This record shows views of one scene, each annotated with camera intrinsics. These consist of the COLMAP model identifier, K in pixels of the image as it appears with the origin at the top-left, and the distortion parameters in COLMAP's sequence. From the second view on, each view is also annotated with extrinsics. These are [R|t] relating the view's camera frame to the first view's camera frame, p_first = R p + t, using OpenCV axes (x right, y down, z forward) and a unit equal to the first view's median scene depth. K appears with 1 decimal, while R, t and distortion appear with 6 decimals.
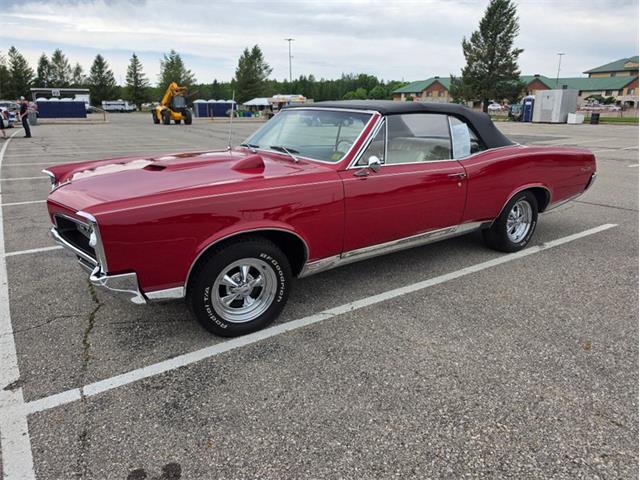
lens RADIAL K [[449.0, 0, 323.2], [0, 449.0, 241.7], [0, 0, 1]] dist [0.053461, -0.068312]
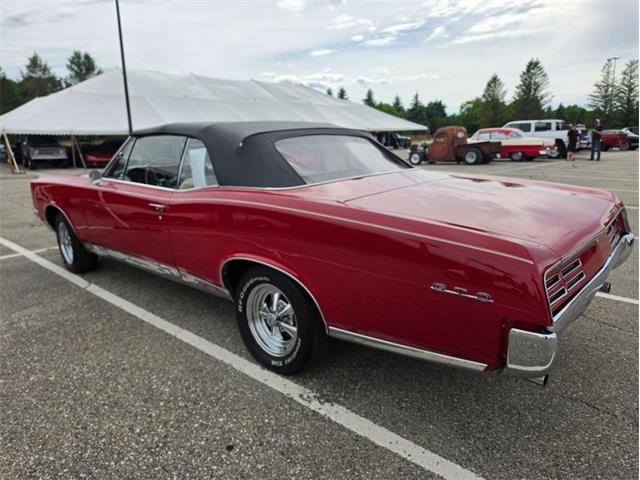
lens RADIAL K [[445.1, 0, 307.7], [0, 445.1, 239.0], [0, 0, 1]] dist [0.053387, -0.073720]
pose [[0.196159, 0.211682, -0.957451, 0.093029], [-0.261506, 0.952351, 0.156978, -0.023470], [0.945059, 0.219587, 0.242169, 0.085740]]
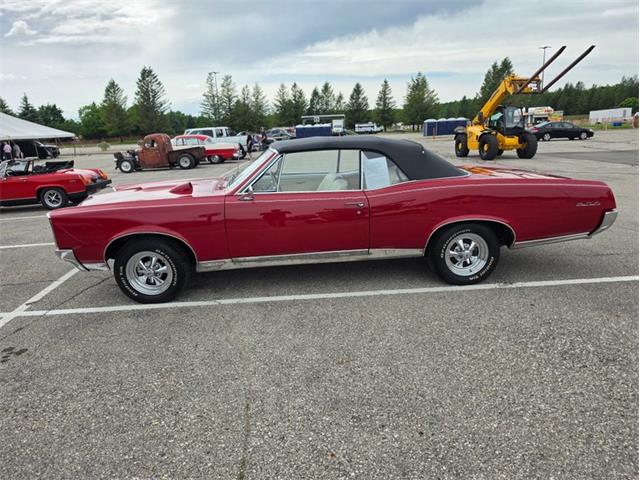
lens RADIAL K [[455.3, 0, 307.3], [0, 455.3, 239.4], [0, 0, 1]] dist [0.048883, -0.075857]
pose [[0.843546, 0.087820, -0.529829, 0.063718], [-0.110359, 0.993831, -0.010974, -0.002716], [0.525597, 0.067729, 0.848034, -0.000895]]
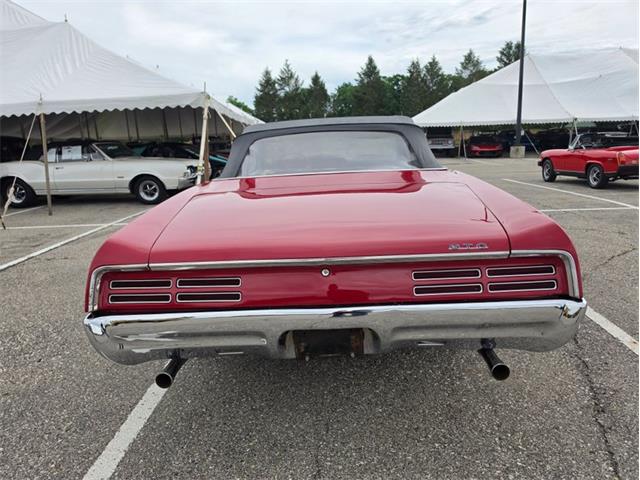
lens RADIAL K [[445.1, 0, 307.7], [0, 445.1, 239.0], [0, 0, 1]] dist [0.053387, -0.073720]
pose [[-0.637626, 0.190803, -0.746343, 0.081717], [-0.181591, 0.904310, 0.386327, -0.039907], [0.748638, 0.381861, -0.541963, 0.142740]]
